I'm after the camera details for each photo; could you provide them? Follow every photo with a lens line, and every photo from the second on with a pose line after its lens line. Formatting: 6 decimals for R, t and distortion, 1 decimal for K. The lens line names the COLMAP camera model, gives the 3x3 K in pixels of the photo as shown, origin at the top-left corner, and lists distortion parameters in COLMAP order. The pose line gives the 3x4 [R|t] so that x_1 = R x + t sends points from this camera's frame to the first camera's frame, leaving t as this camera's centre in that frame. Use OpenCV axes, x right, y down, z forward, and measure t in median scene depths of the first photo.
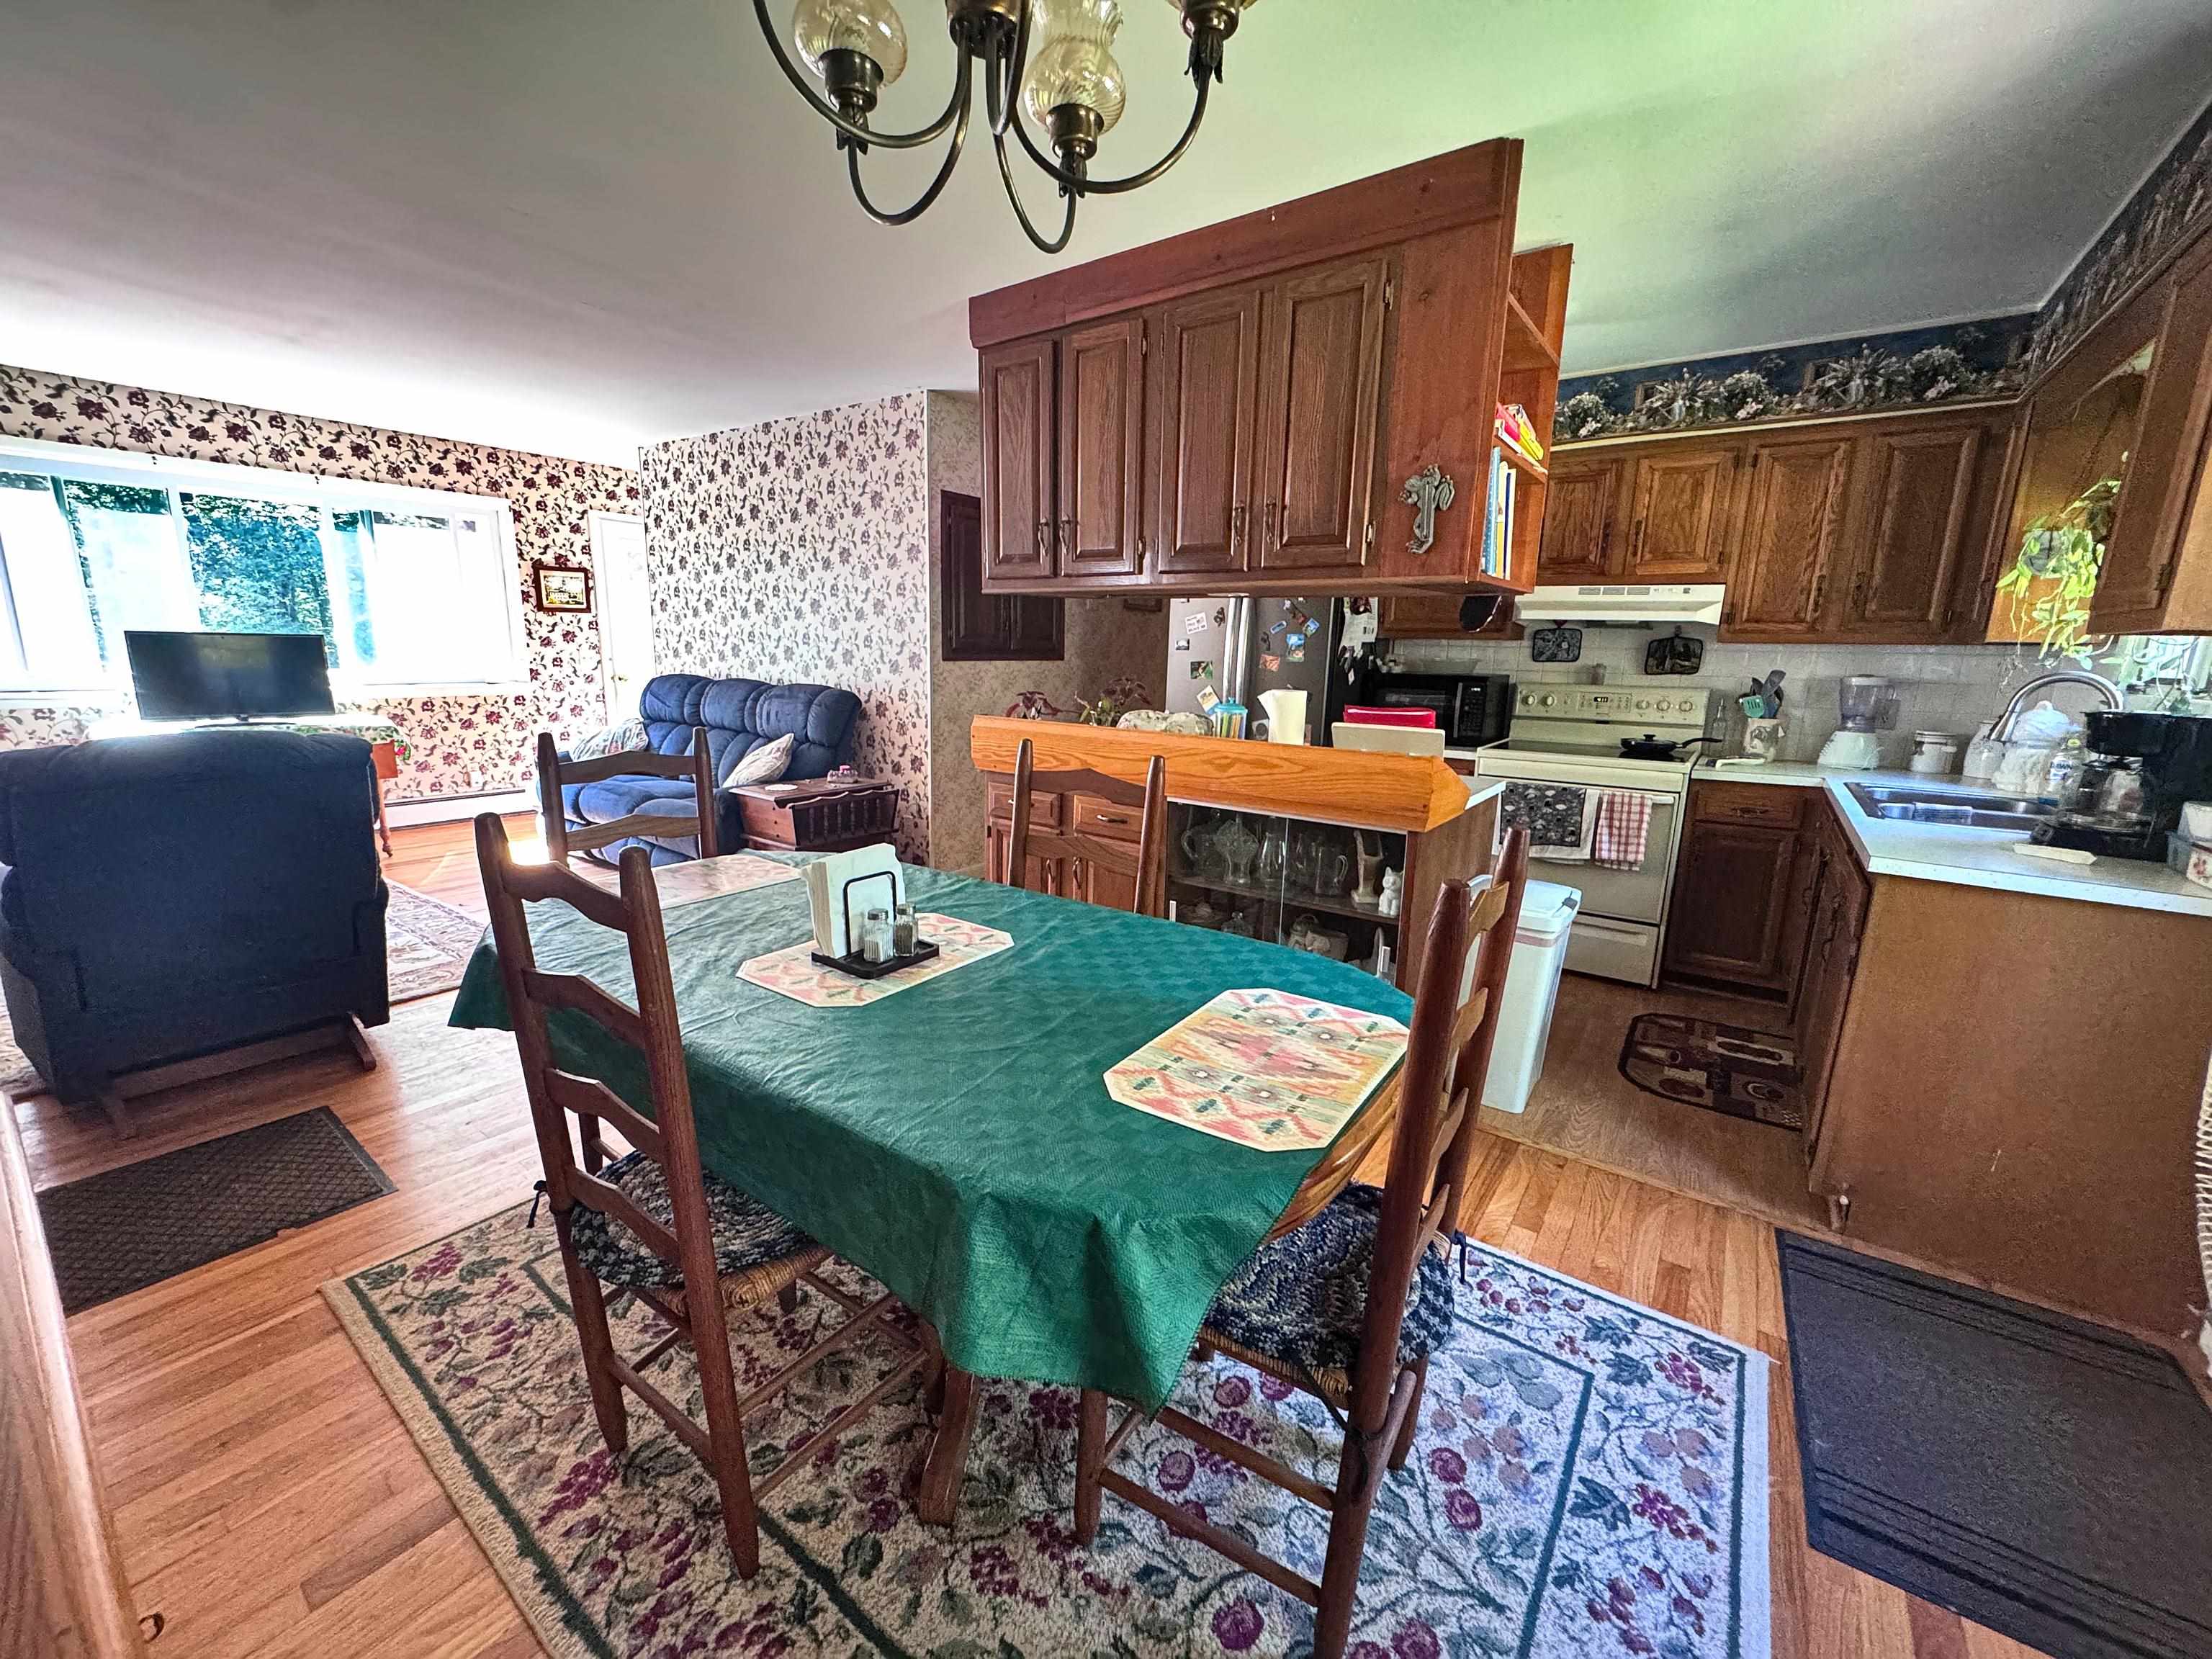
lens RADIAL K [[891.8, 0, 1096.0], [0, 891.8, 826.7], [0, 0, 1]] dist [0.006755, 0.000516]
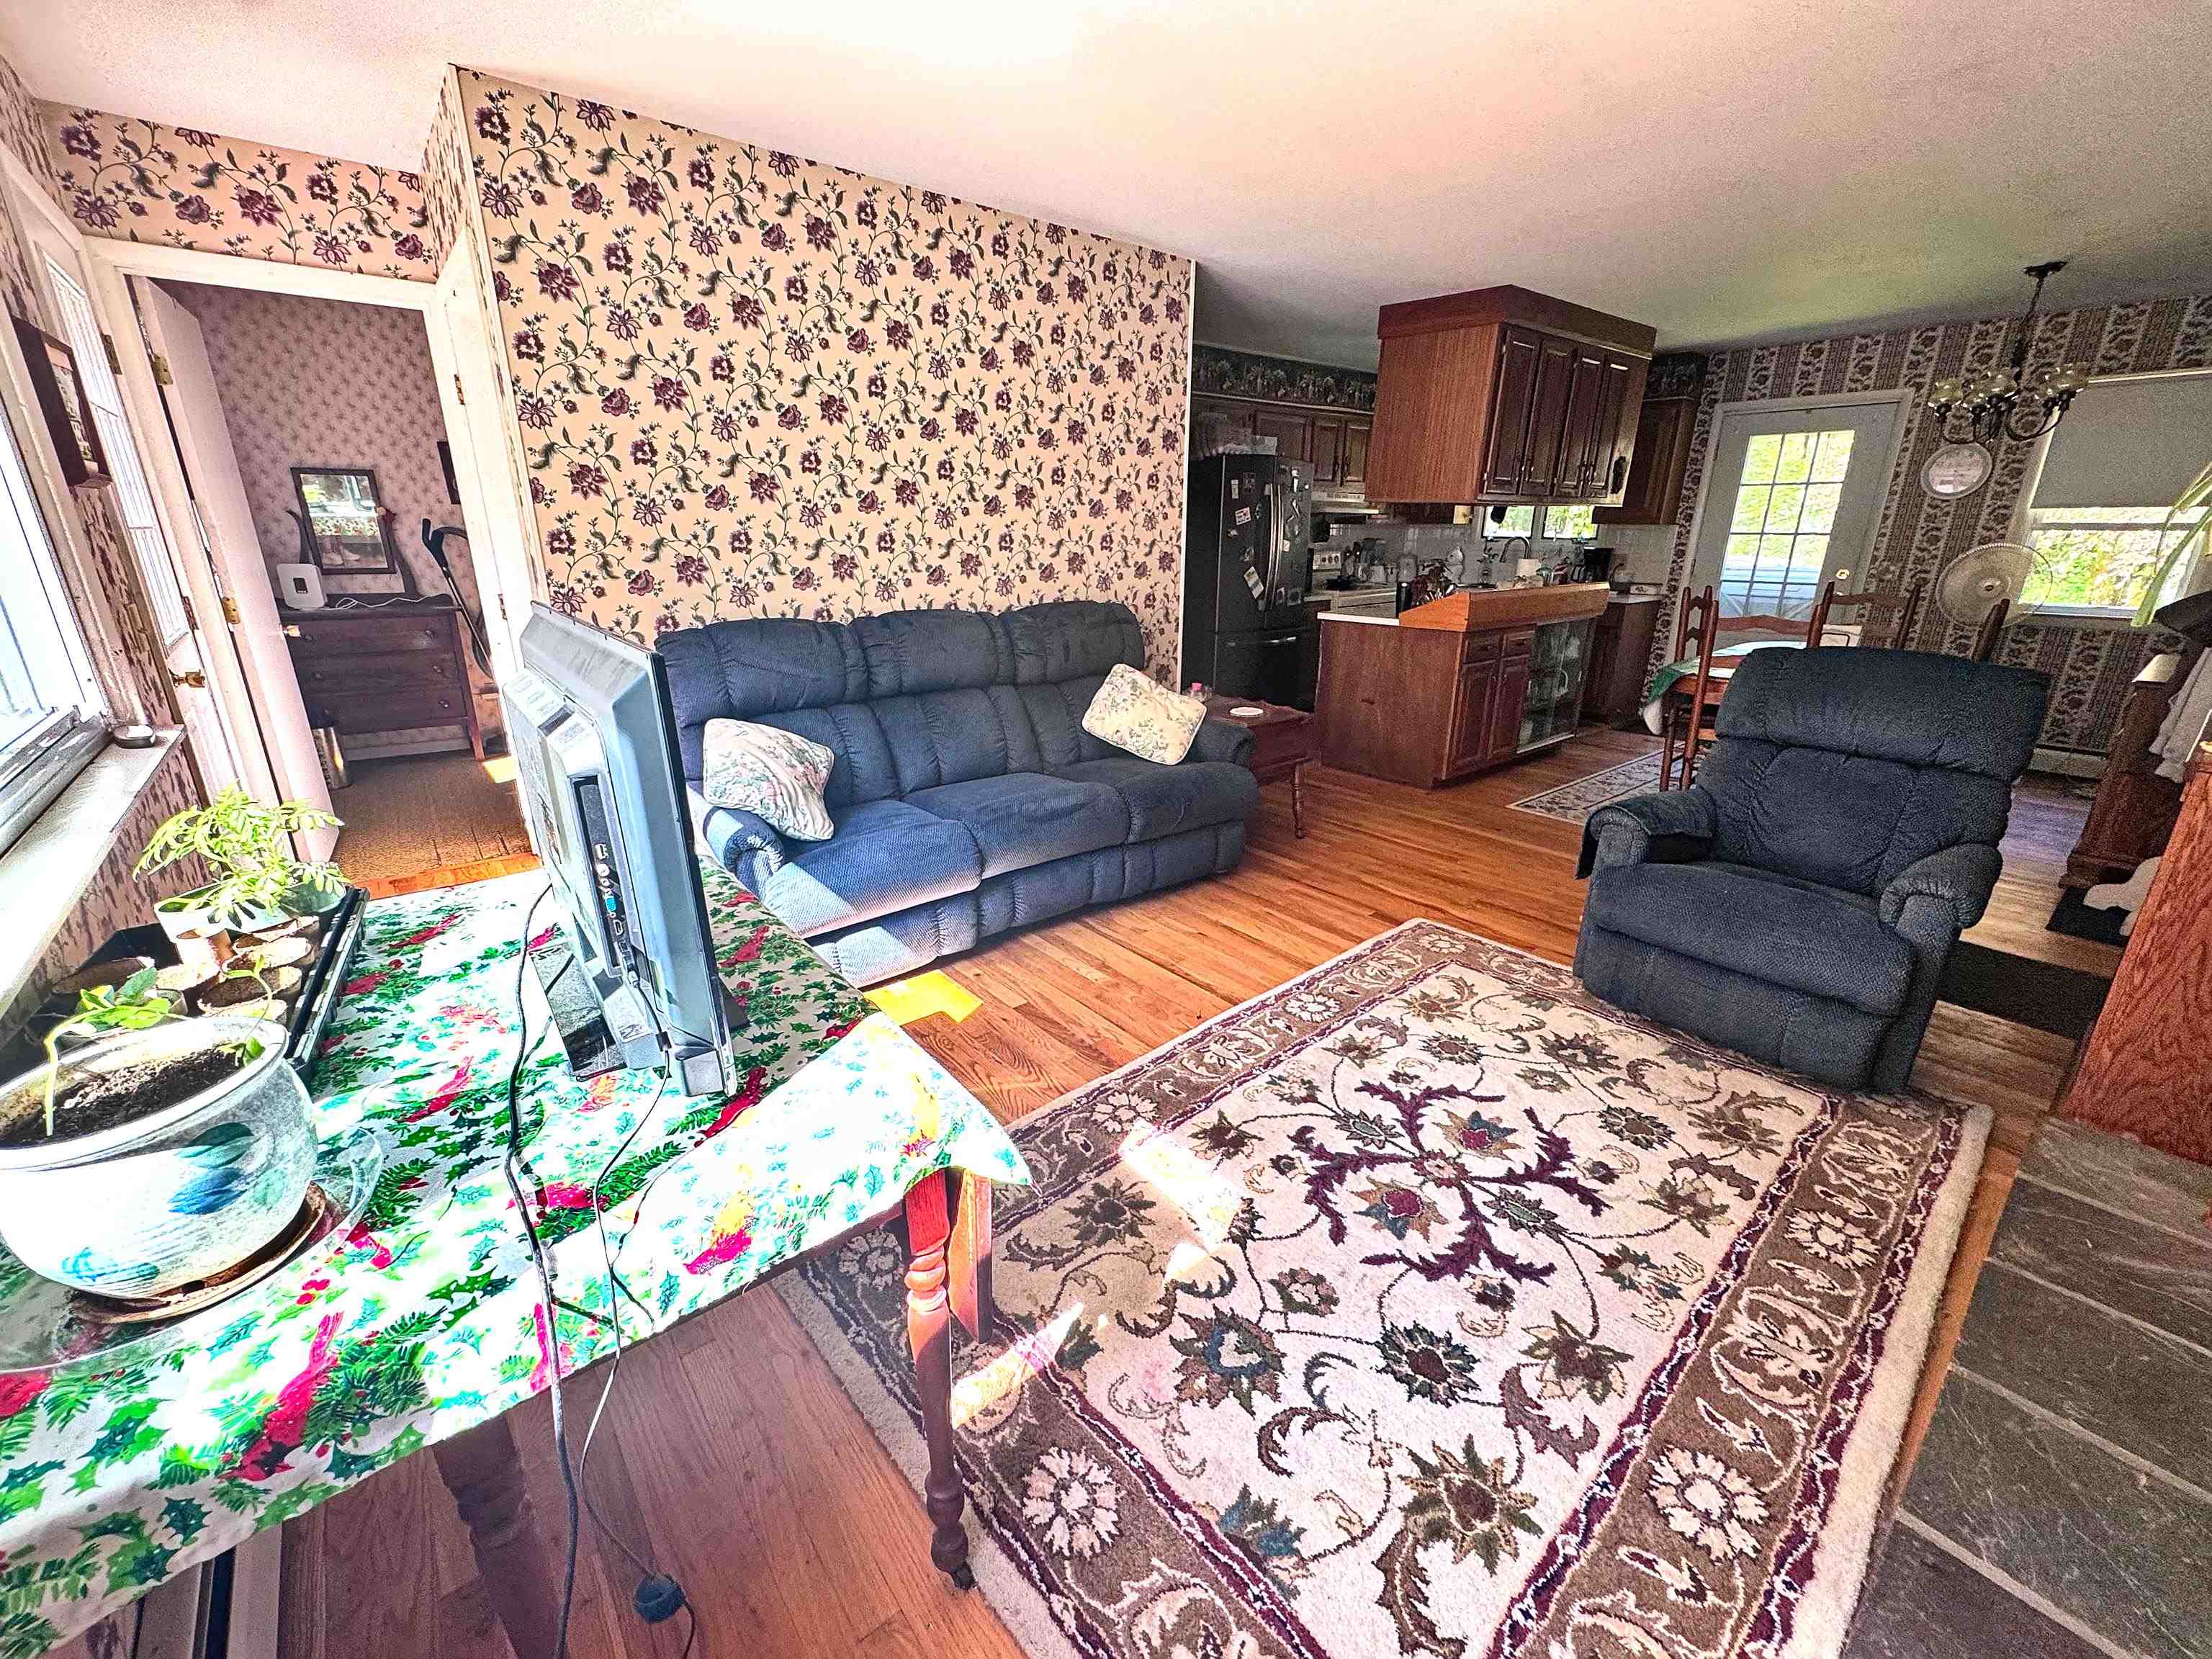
lens RADIAL K [[891.8, 0, 1103.7], [0, 891.8, 820.9], [0, 0, 1]] dist [0.006755, 0.000516]
pose [[0.234840, -0.326910, 0.915412, -1.267295], [0.204015, 0.937350, 0.282406, -0.226368], [-0.950383, 0.120438, 0.286822, 0.900494]]
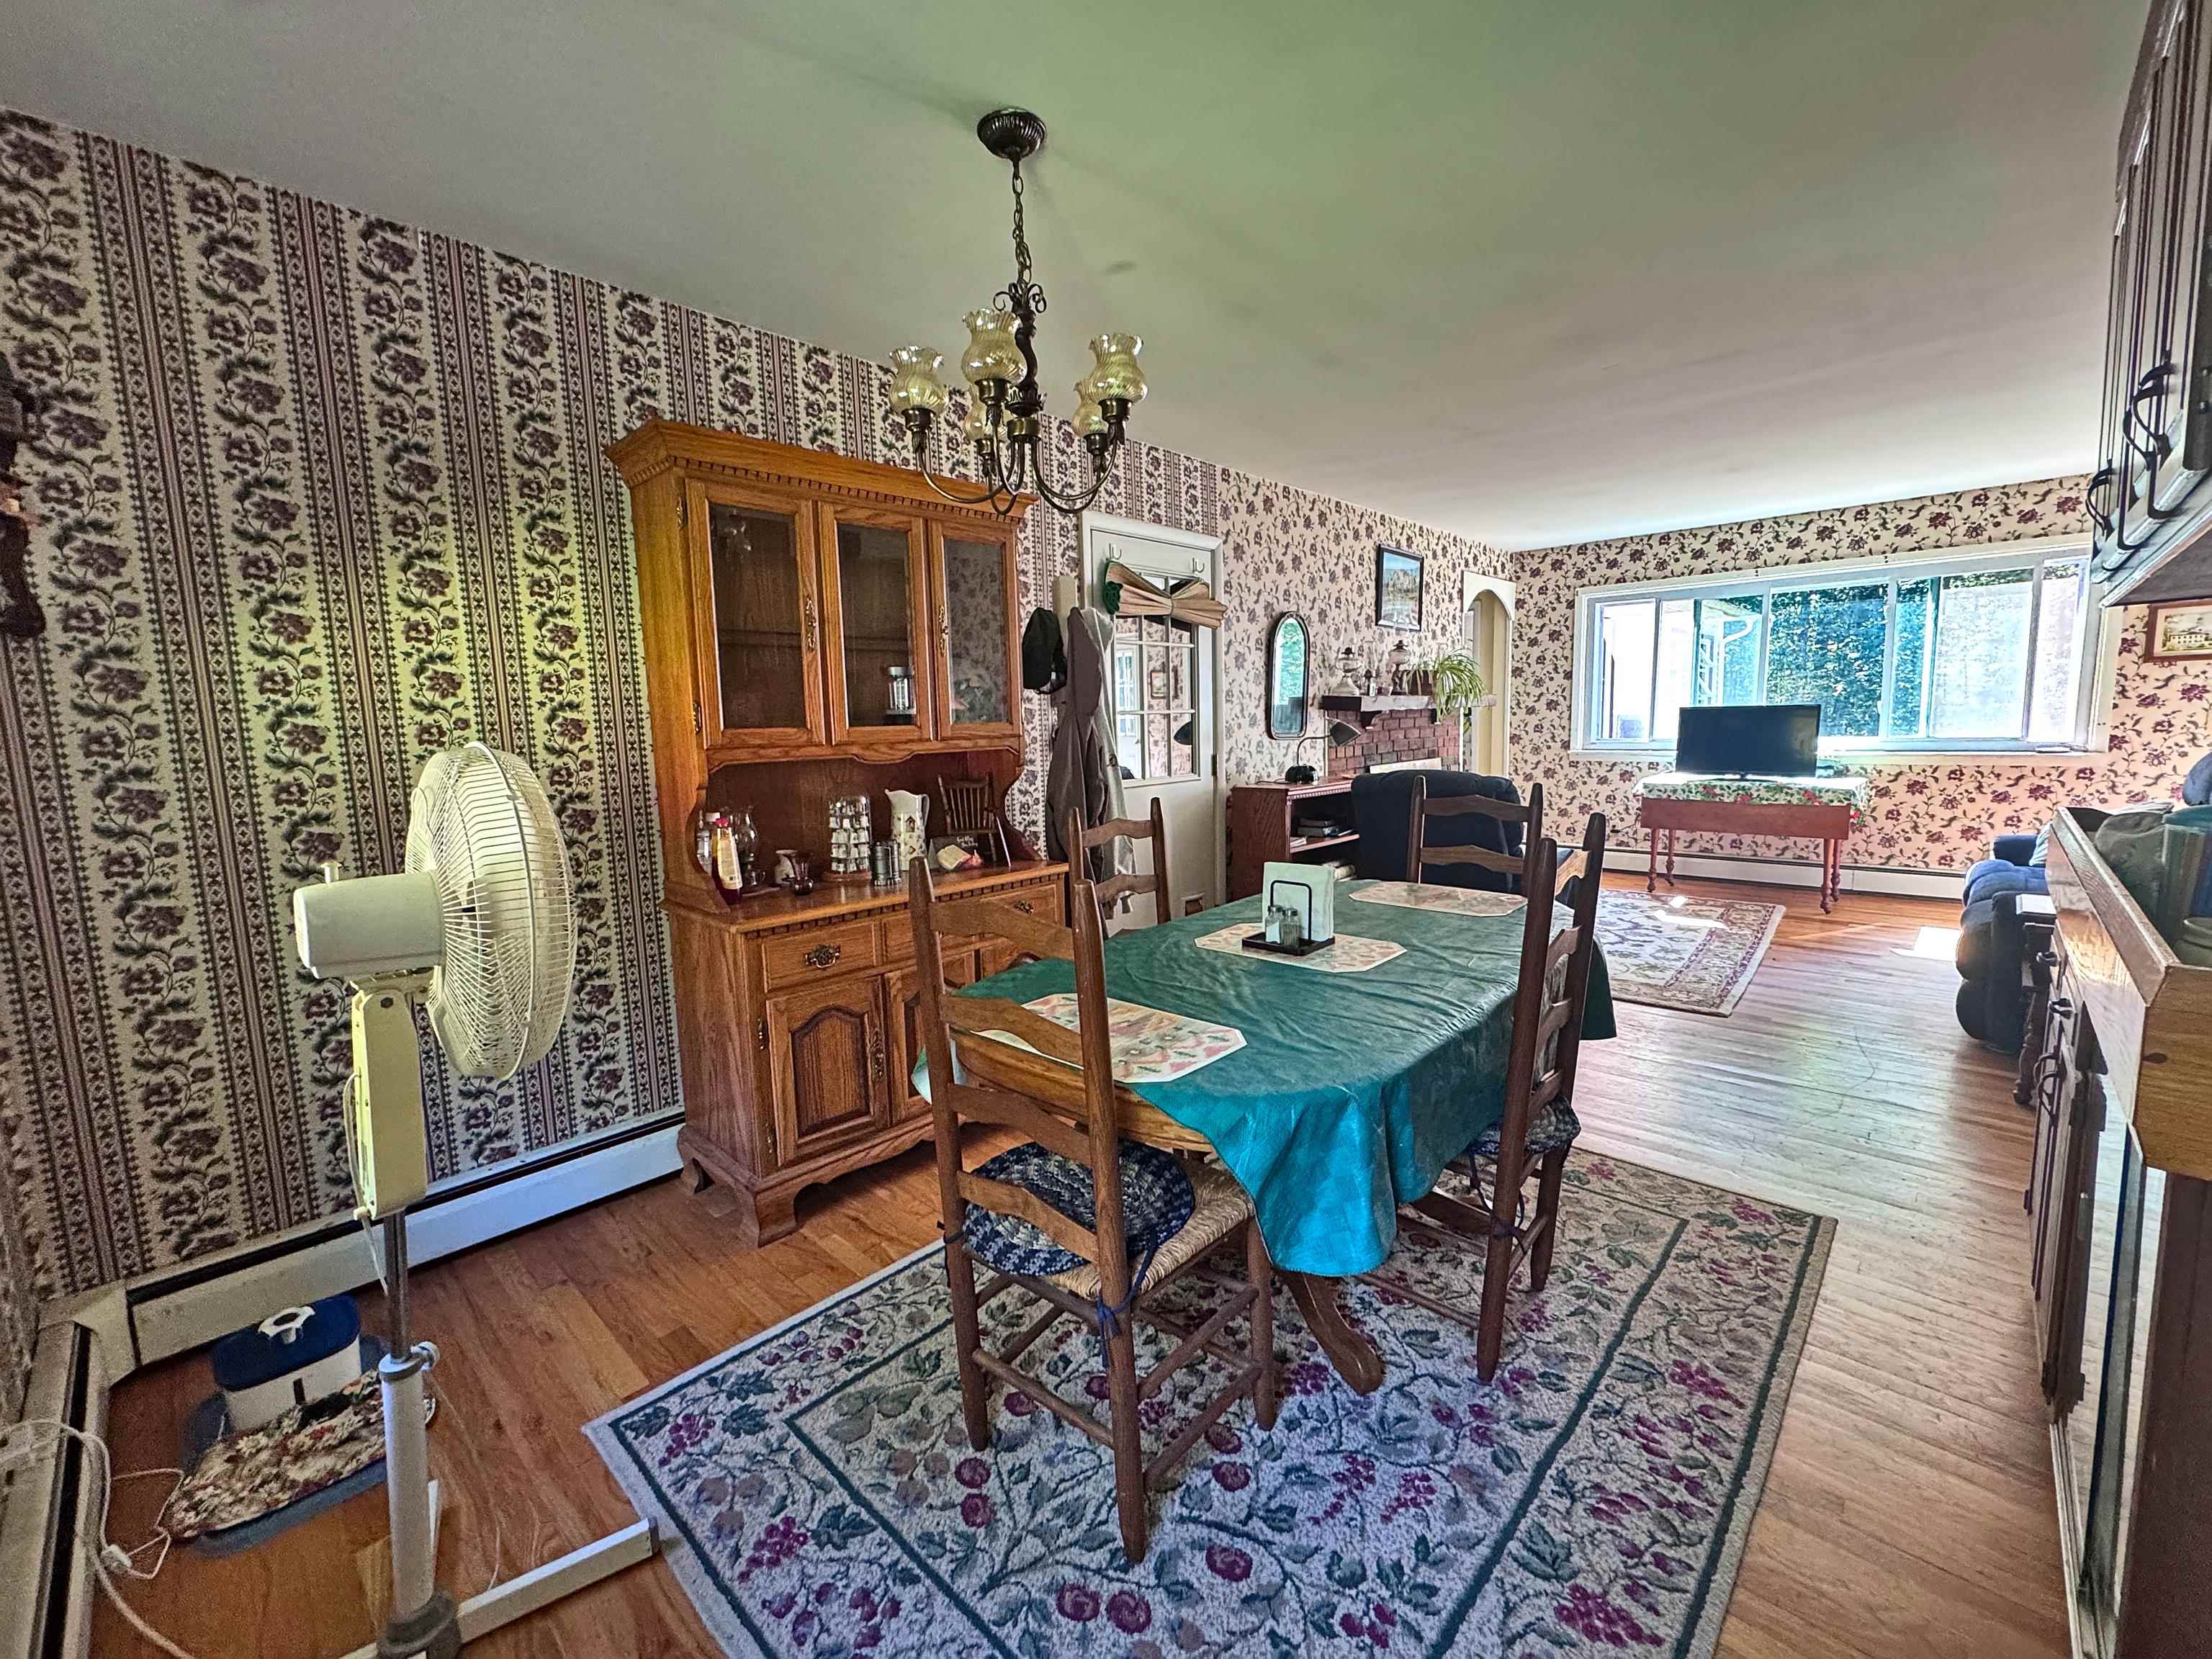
lens RADIAL K [[891.8, 0, 1098.5], [0, 891.8, 827.8], [0, 0, 1]] dist [0.006755, 0.000516]
pose [[-0.127297, 0.100774, -0.986732, 0.284578], [-0.175770, 0.976788, 0.122434, -0.035351], [0.976166, 0.189023, -0.106629, 0.218951]]
